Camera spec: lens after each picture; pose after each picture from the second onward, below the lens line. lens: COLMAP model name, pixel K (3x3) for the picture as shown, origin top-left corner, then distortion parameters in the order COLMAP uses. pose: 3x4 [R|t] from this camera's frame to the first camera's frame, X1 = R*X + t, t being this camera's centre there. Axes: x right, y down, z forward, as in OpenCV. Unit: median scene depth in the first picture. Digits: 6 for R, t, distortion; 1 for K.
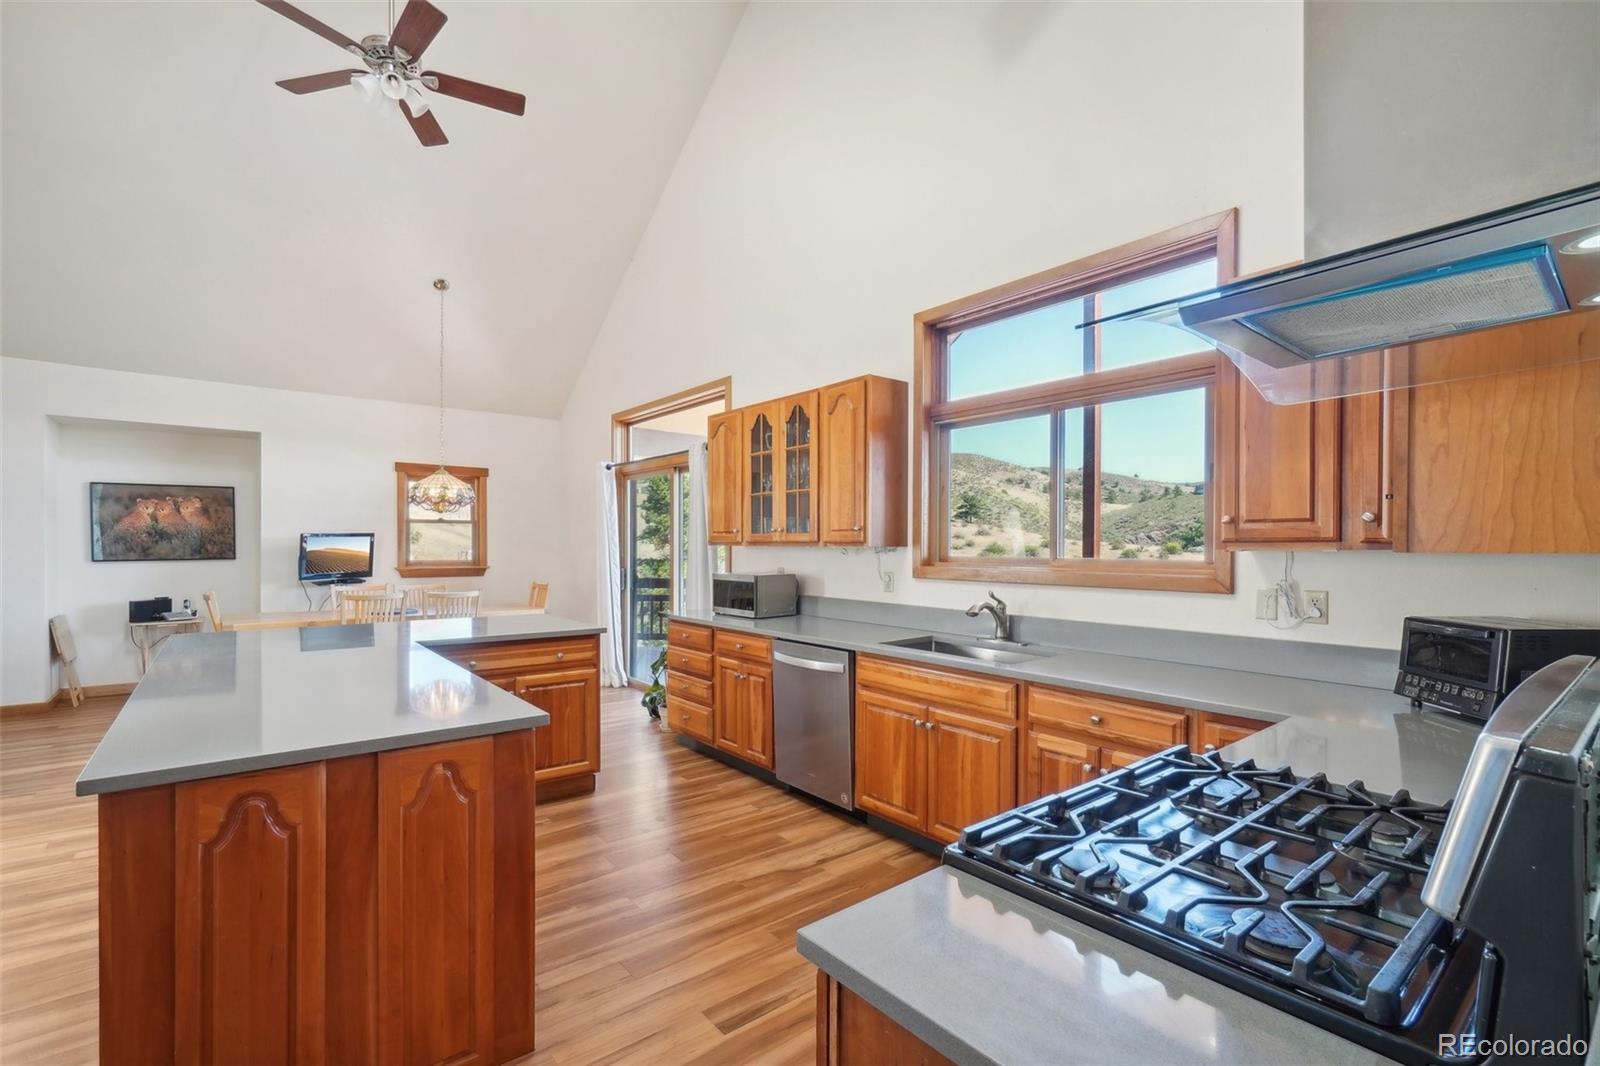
lens RADIAL K [[702.1, 0, 785.8], [0, 702.1, 555.1], [0, 0, 1]] dist [-0.004963, 0.001347]
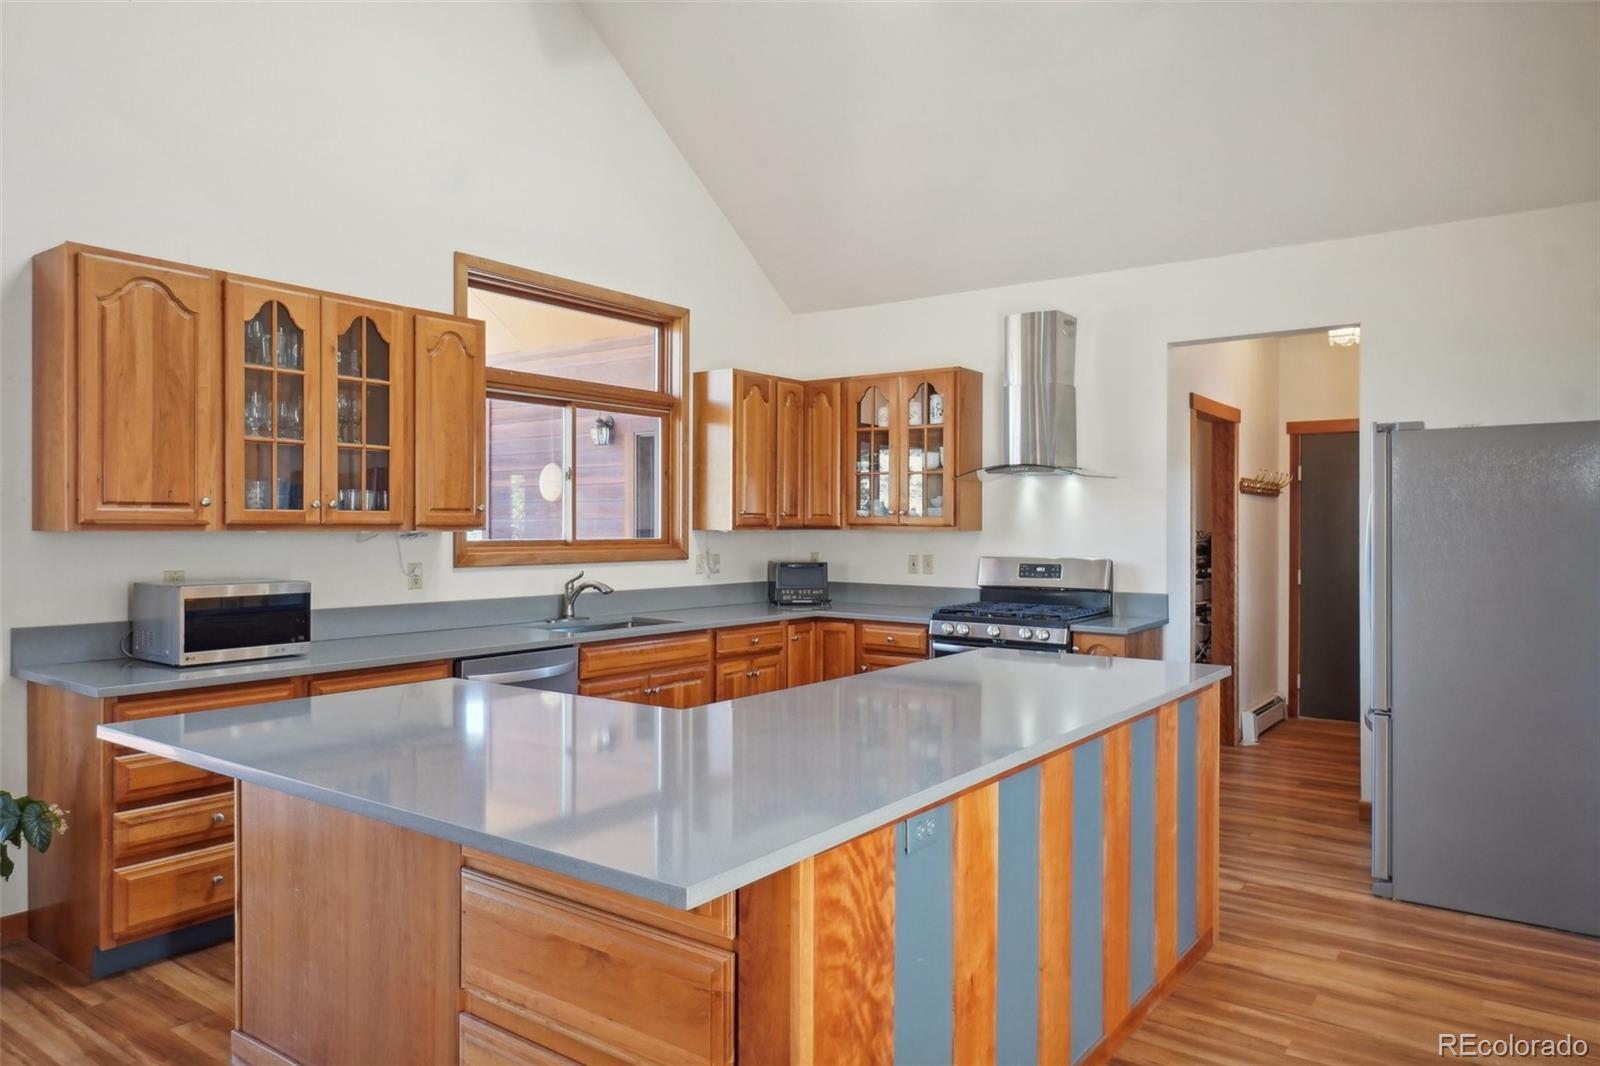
lens RADIAL K [[1061.5, 0, 789.5], [0, 1061.5, 531.7], [0, 0, 1]] dist [-0.004678, 0.001975]
pose [[-0.259150, -0.008670, 0.965798, -1.188865], [0.011126, 0.999867, 0.011961, -0.021952], [-0.965773, 0.013845, -0.259019, 0.987990]]
